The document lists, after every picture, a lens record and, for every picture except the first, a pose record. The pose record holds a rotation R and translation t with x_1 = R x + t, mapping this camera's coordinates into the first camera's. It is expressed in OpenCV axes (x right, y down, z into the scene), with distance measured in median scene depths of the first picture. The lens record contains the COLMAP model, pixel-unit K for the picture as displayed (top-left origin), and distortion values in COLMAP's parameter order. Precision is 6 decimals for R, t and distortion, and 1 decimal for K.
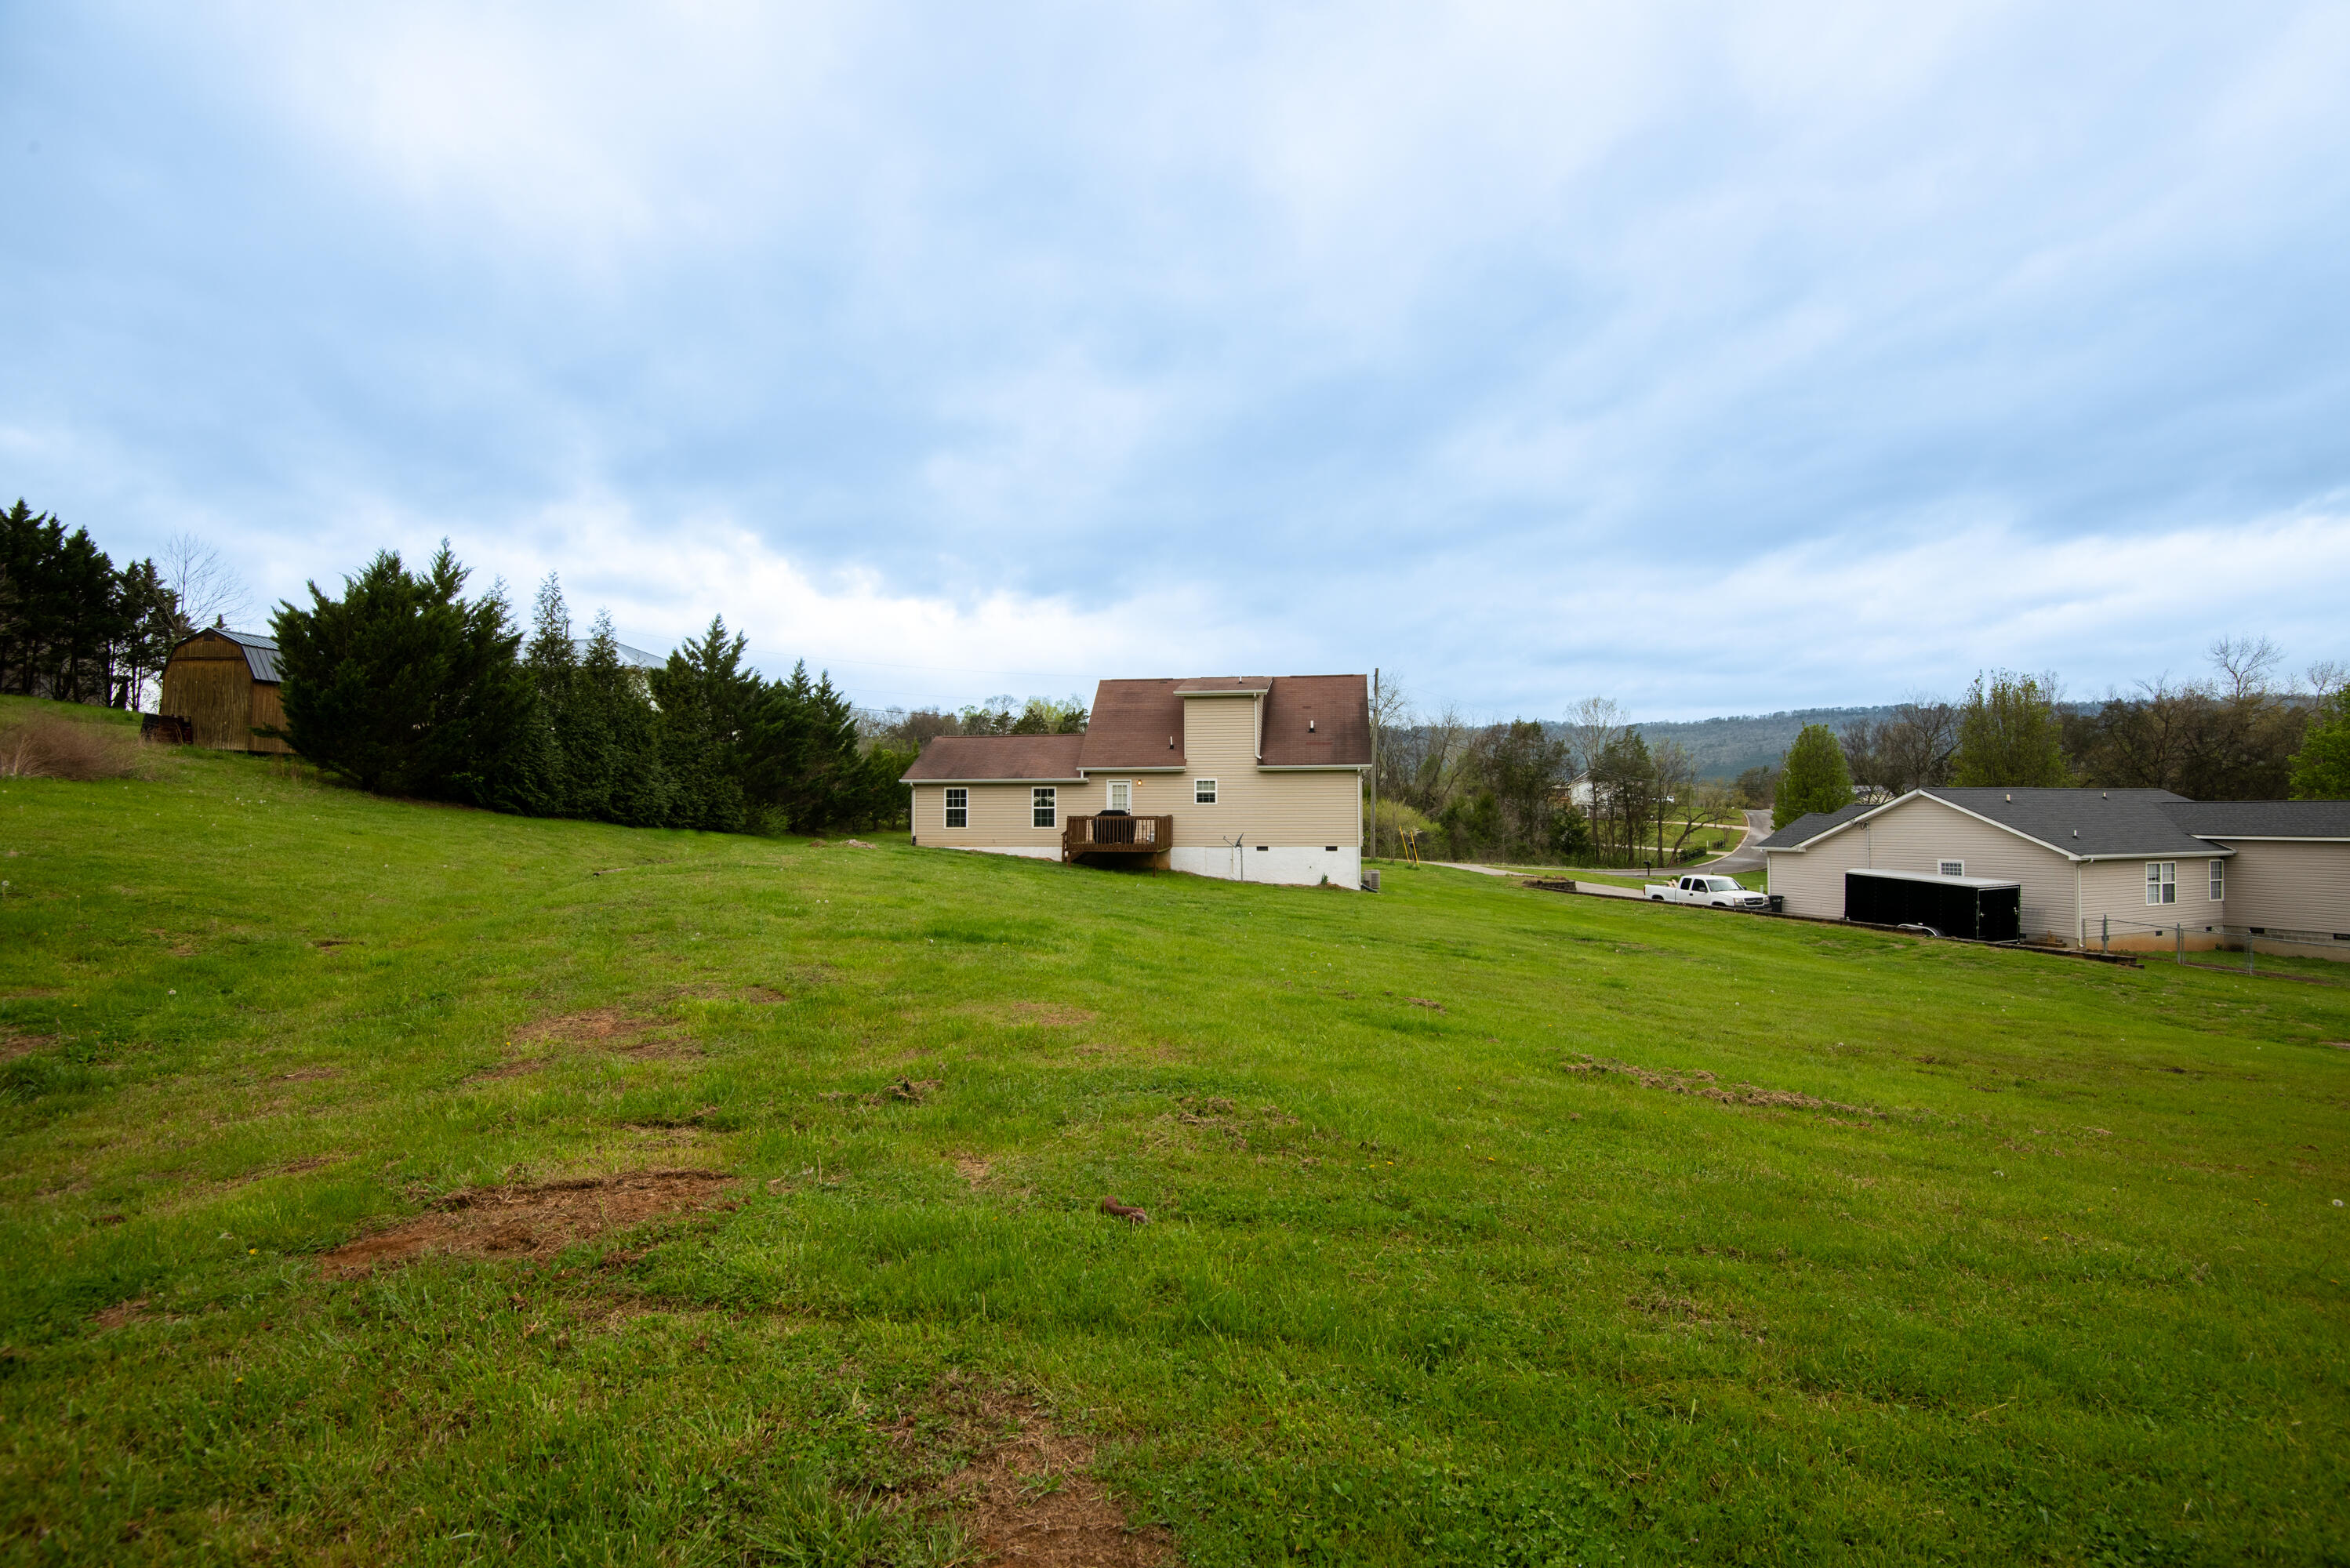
lens RADIAL K [[1084.1, 0, 1171.3], [0, 1084.1, 774.6], [0, 0, 1]] dist [0.011819, -0.009888]
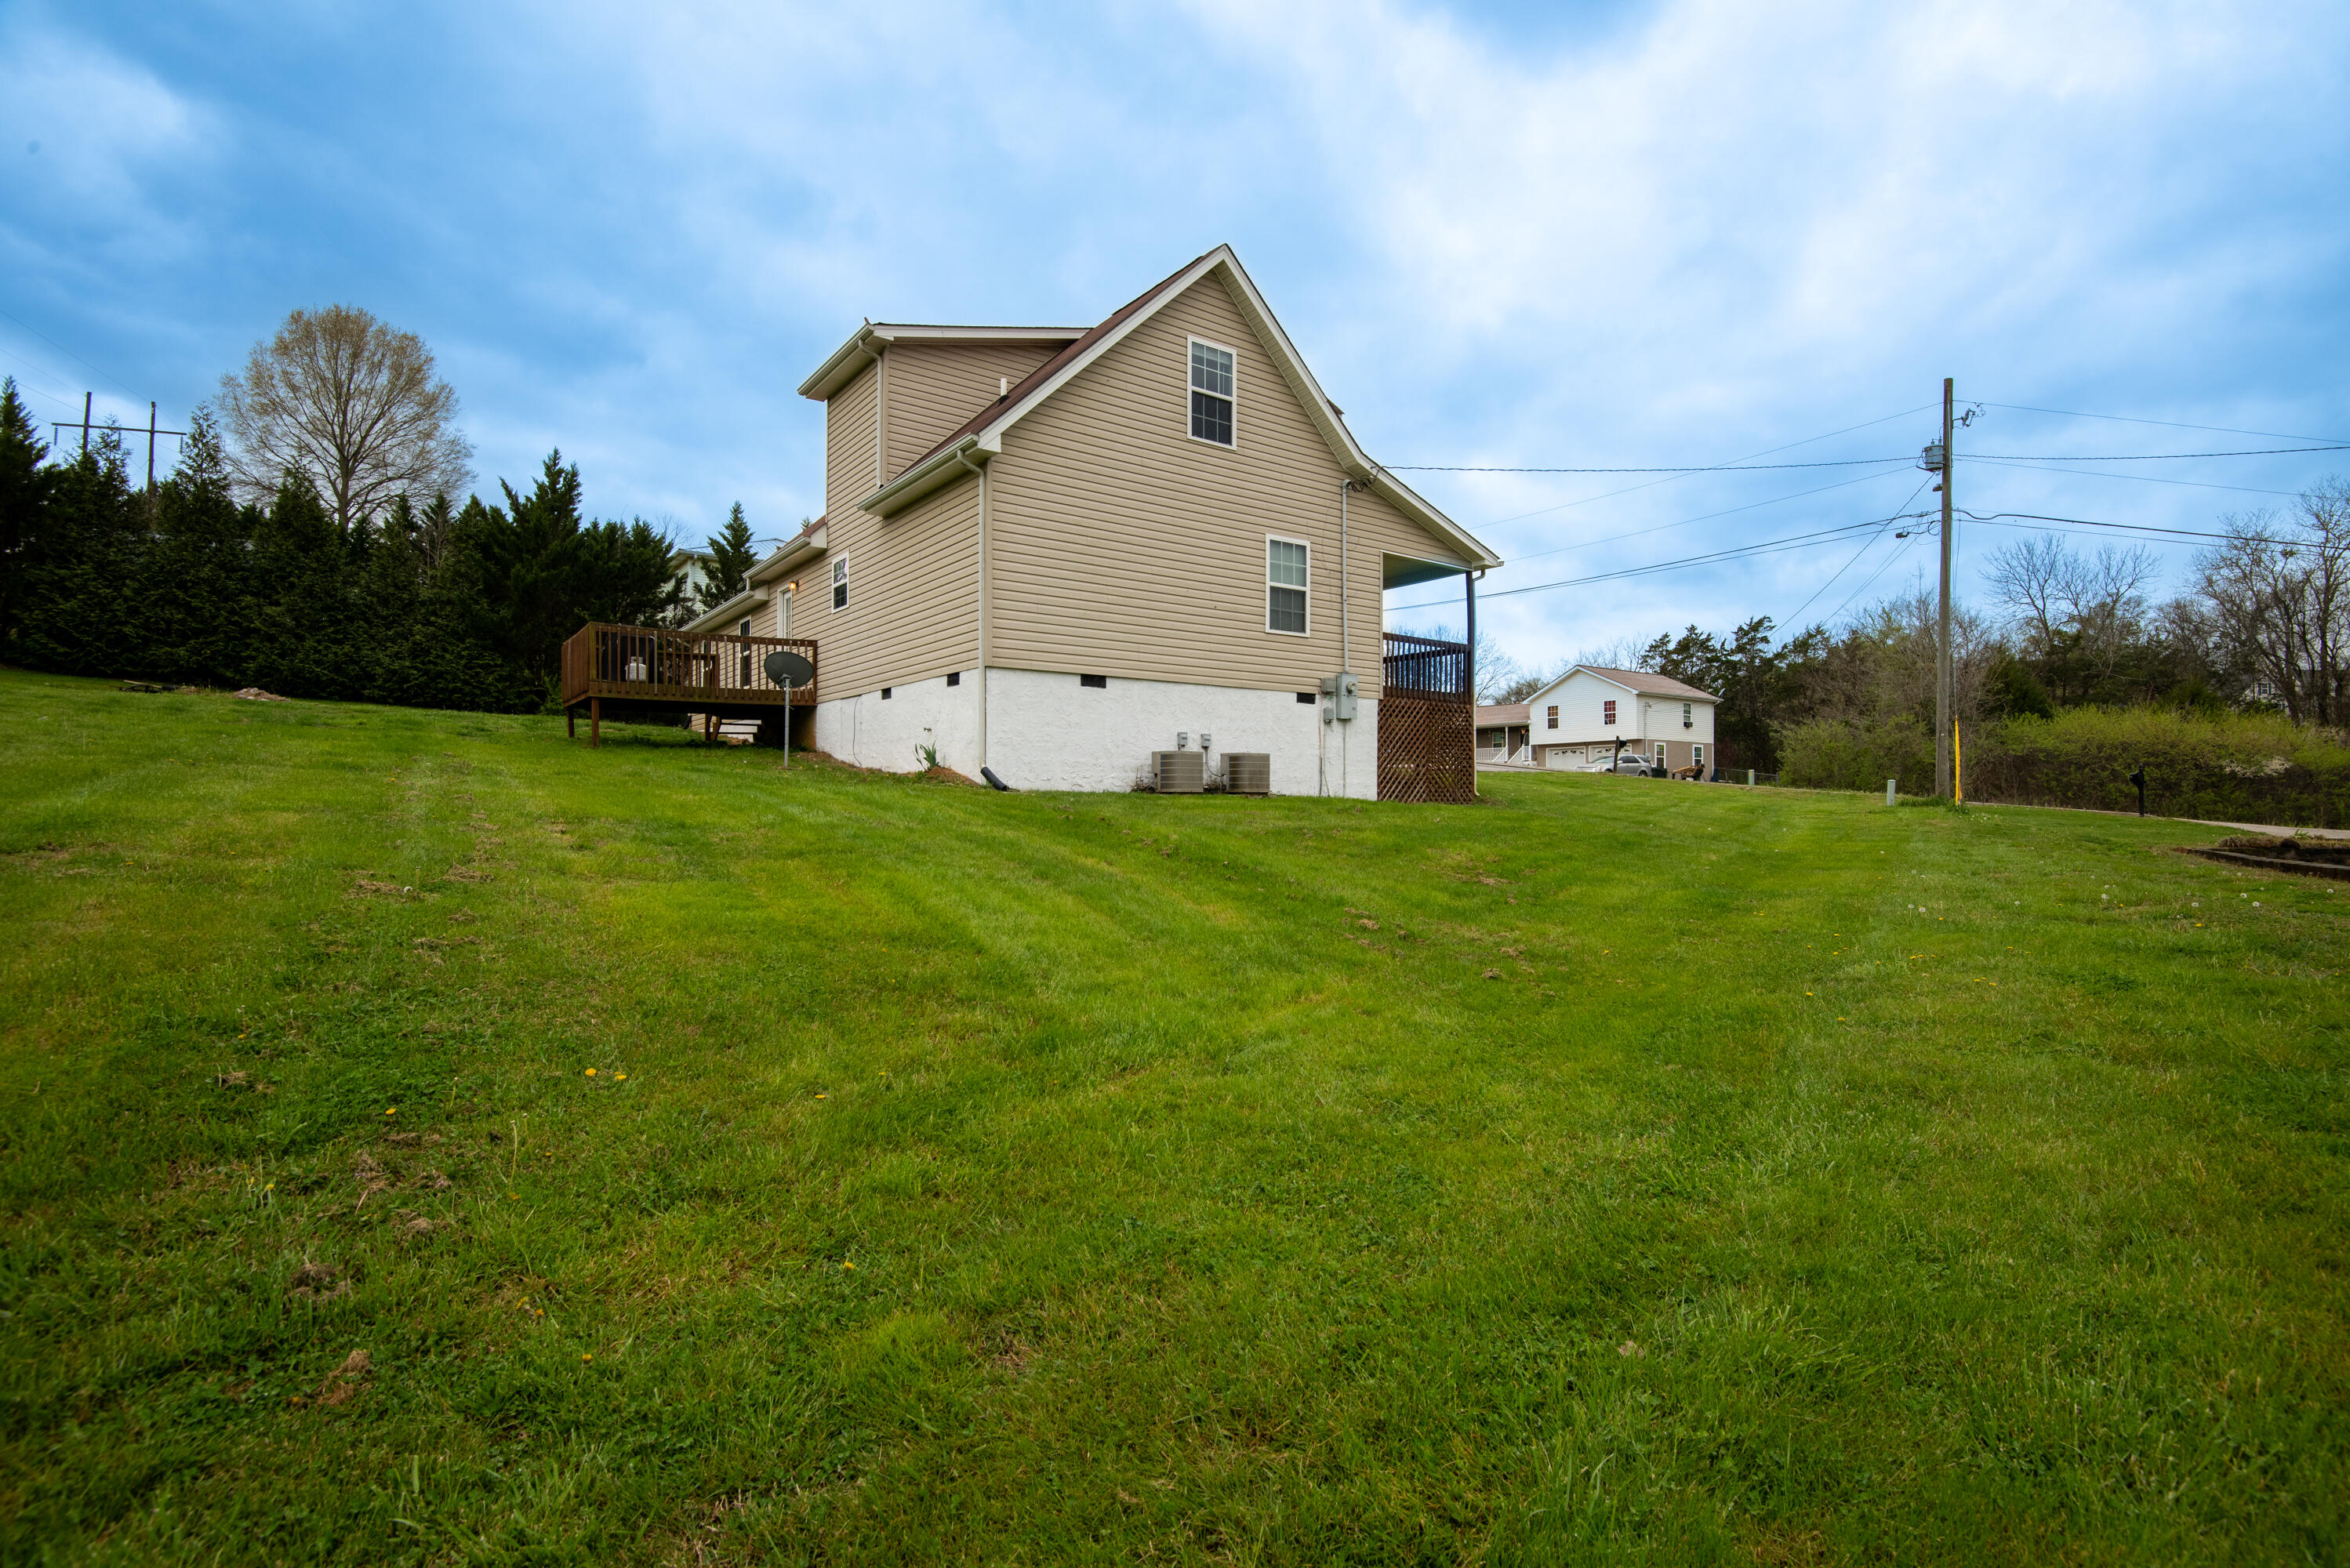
lens RADIAL K [[1084.1, 0, 1171.7], [0, 1084.1, 785.6], [0, 0, 1]] dist [0.011819, -0.009888]
pose [[0.706297, -0.005308, -0.707896, 0.467976], [0.022997, 0.999616, 0.015449, 0.099636], [0.707542, -0.027191, 0.706148, 0.760665]]
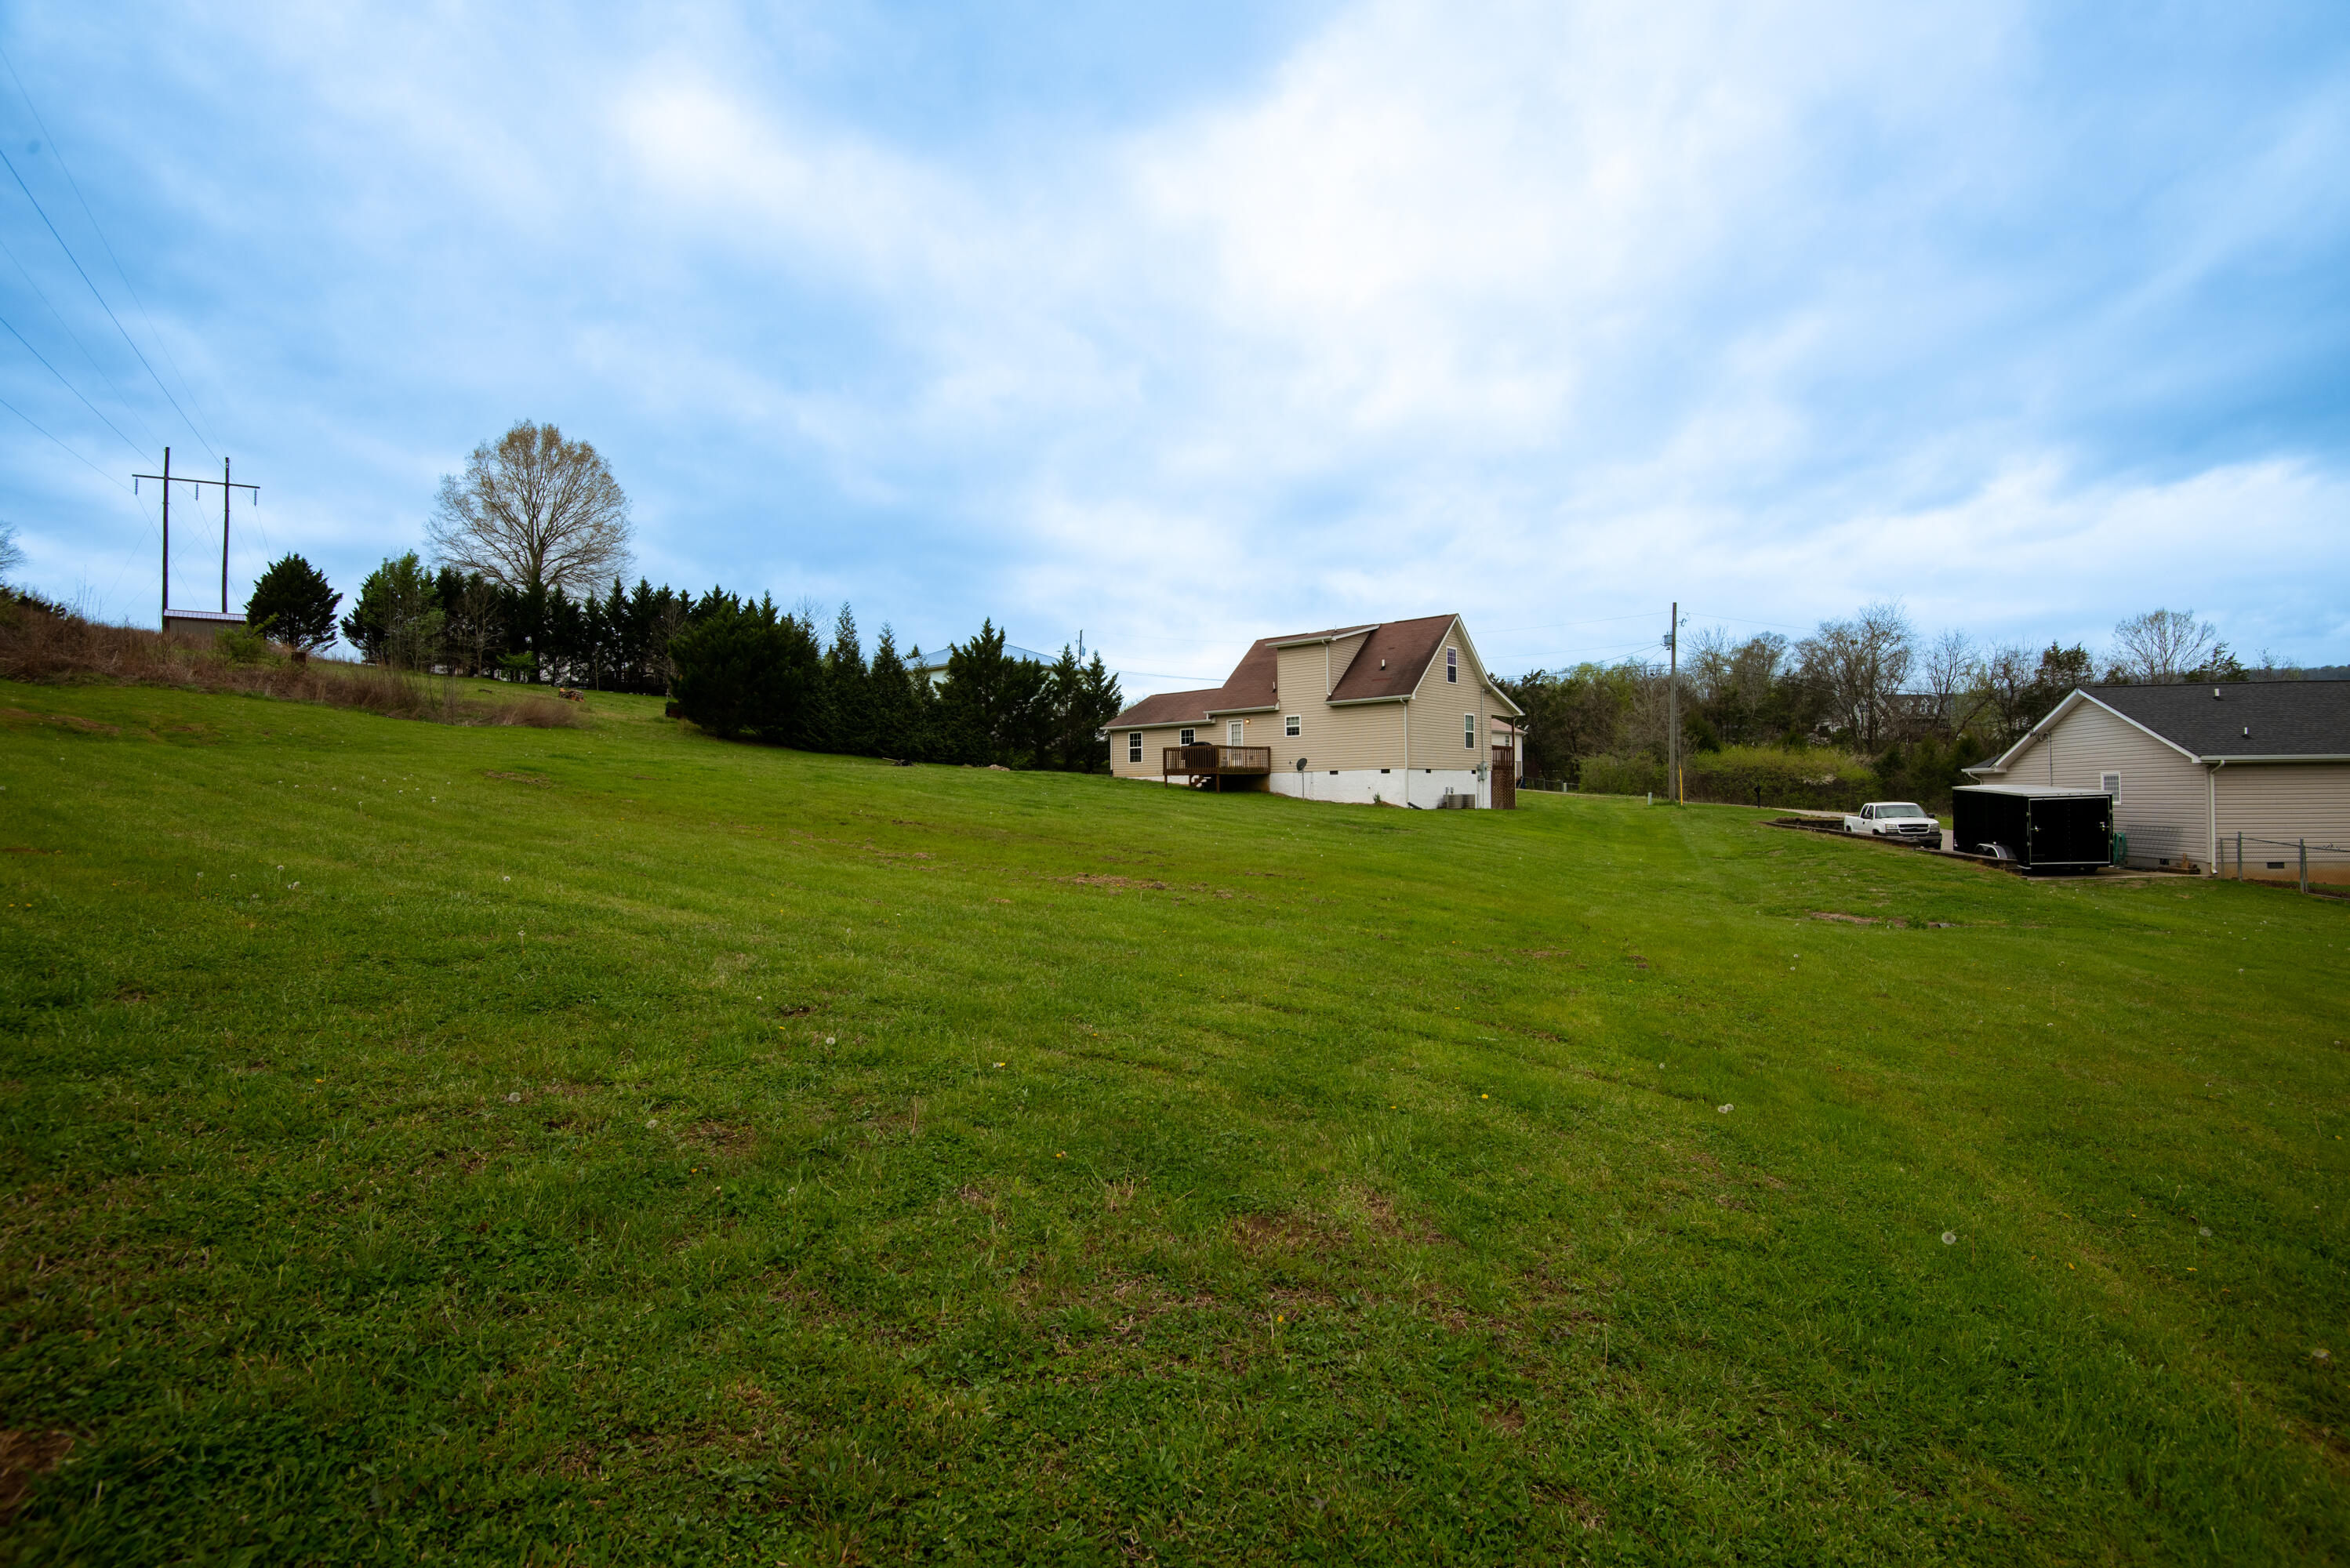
lens RADIAL K [[1084.1, 0, 1166.8], [0, 1084.1, 784.2], [0, 0, 1]] dist [0.011819, -0.009888]
pose [[0.835876, -0.011448, -0.548799, 0.566091], [0.028970, 0.999309, 0.023278, 0.047439], [0.548153, -0.035356, 0.835630, -0.074102]]
